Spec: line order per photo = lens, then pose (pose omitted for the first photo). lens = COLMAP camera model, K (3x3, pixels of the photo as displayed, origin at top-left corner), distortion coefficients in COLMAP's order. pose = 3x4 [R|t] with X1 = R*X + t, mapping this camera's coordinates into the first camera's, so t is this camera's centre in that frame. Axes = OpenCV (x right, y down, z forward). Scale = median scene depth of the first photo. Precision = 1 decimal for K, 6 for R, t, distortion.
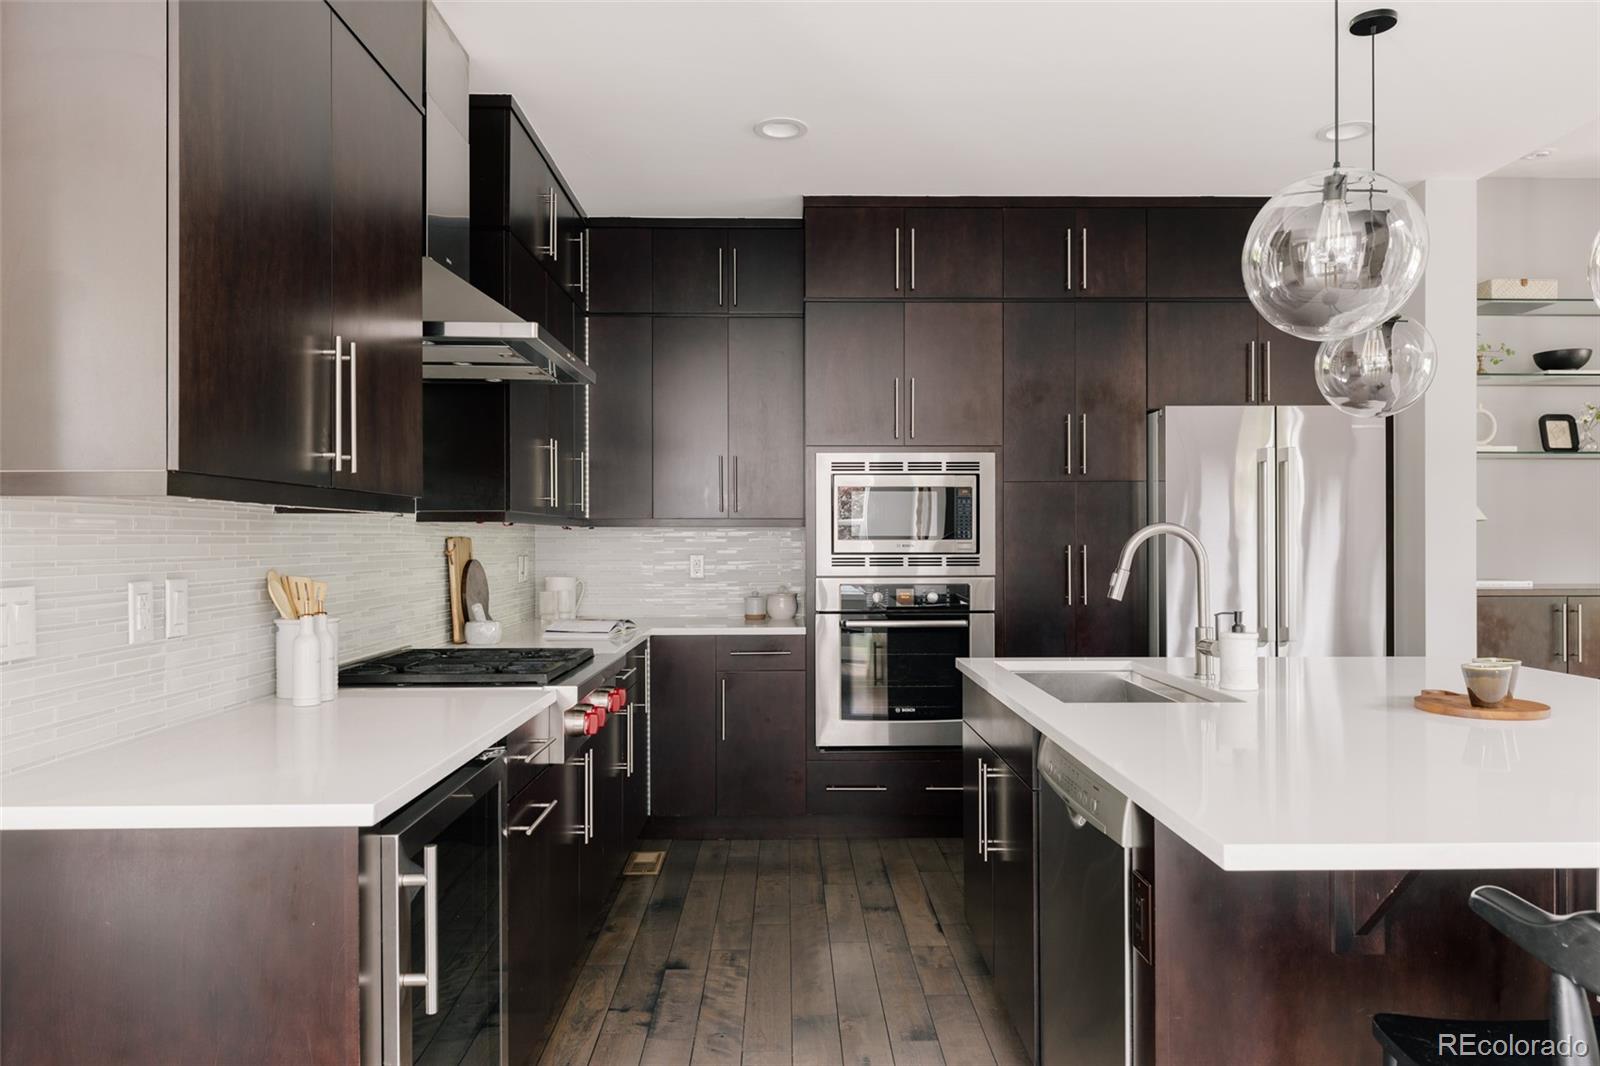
lens RADIAL K [[1029.7, 0, 806.0], [0, 1029.7, 541.1], [0, 0, 1]] dist [0.008407, -0.000132]
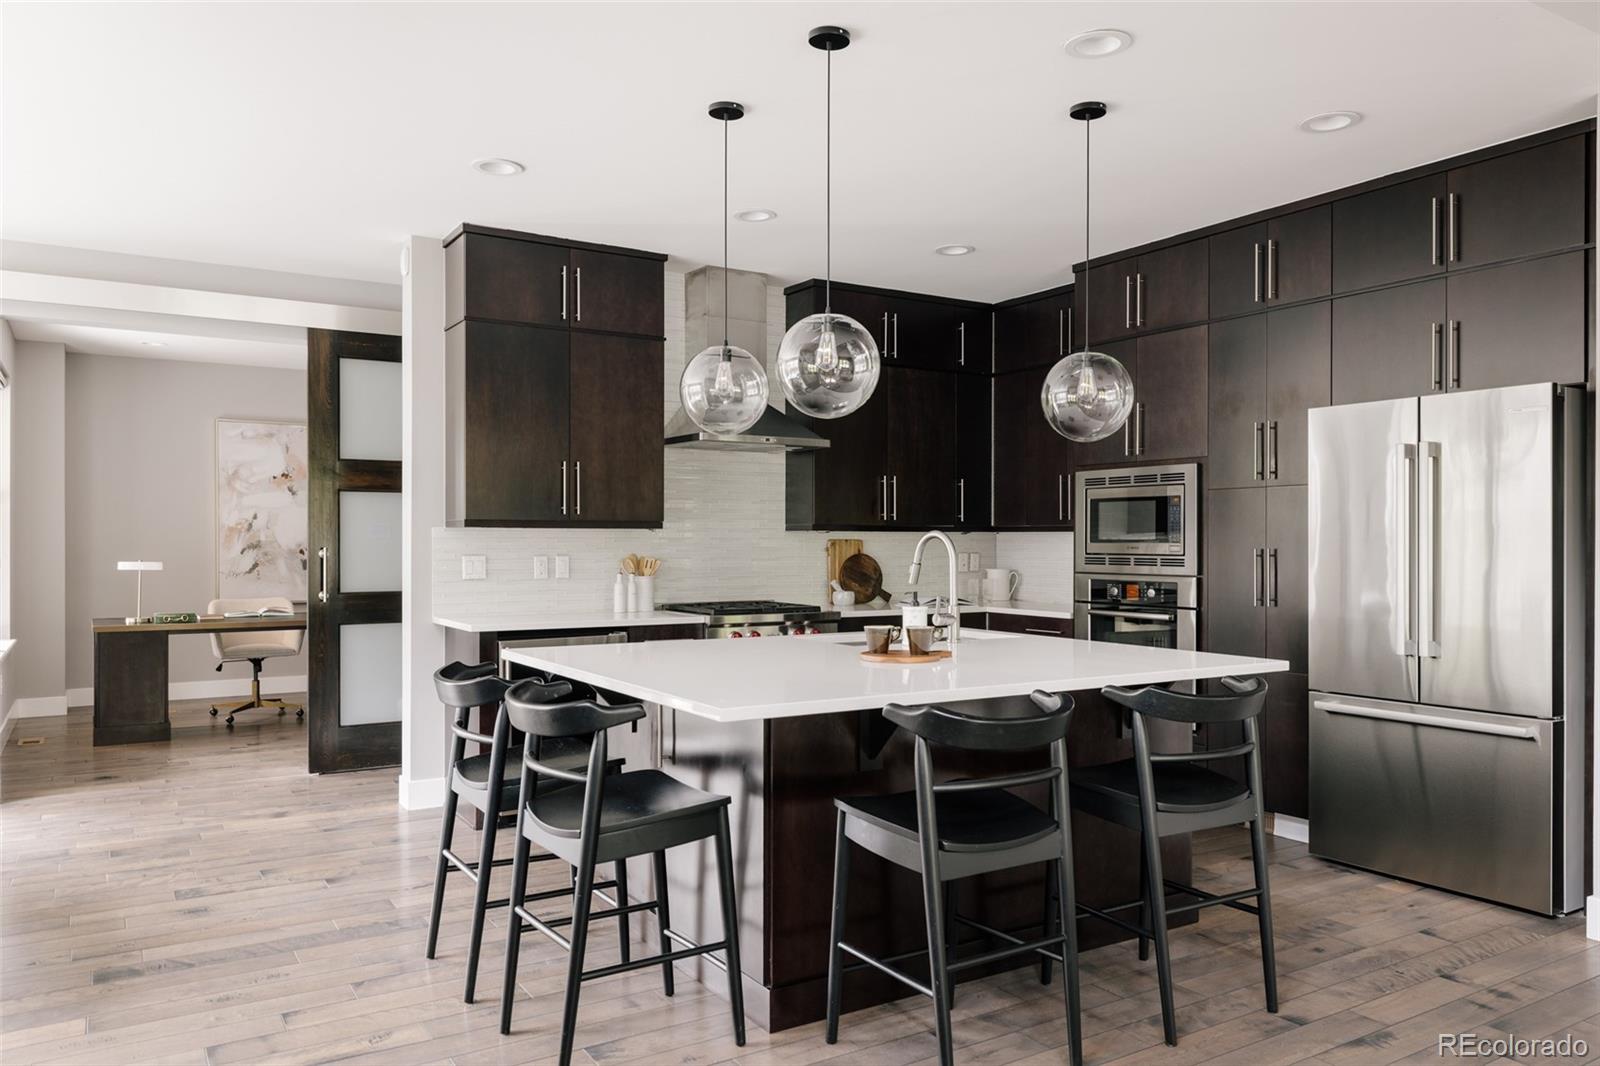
lens RADIAL K [[1151.0, 0, 820.9], [0, 1151.0, 542.5], [0, 0, 1]] dist [0.006625, -0.006485]
pose [[0.518287, 0.003290, -0.855200, 1.024703], [-0.002546, 0.999994, 0.002303, -0.003651], [0.855203, 0.000984, 0.518292, 0.024423]]
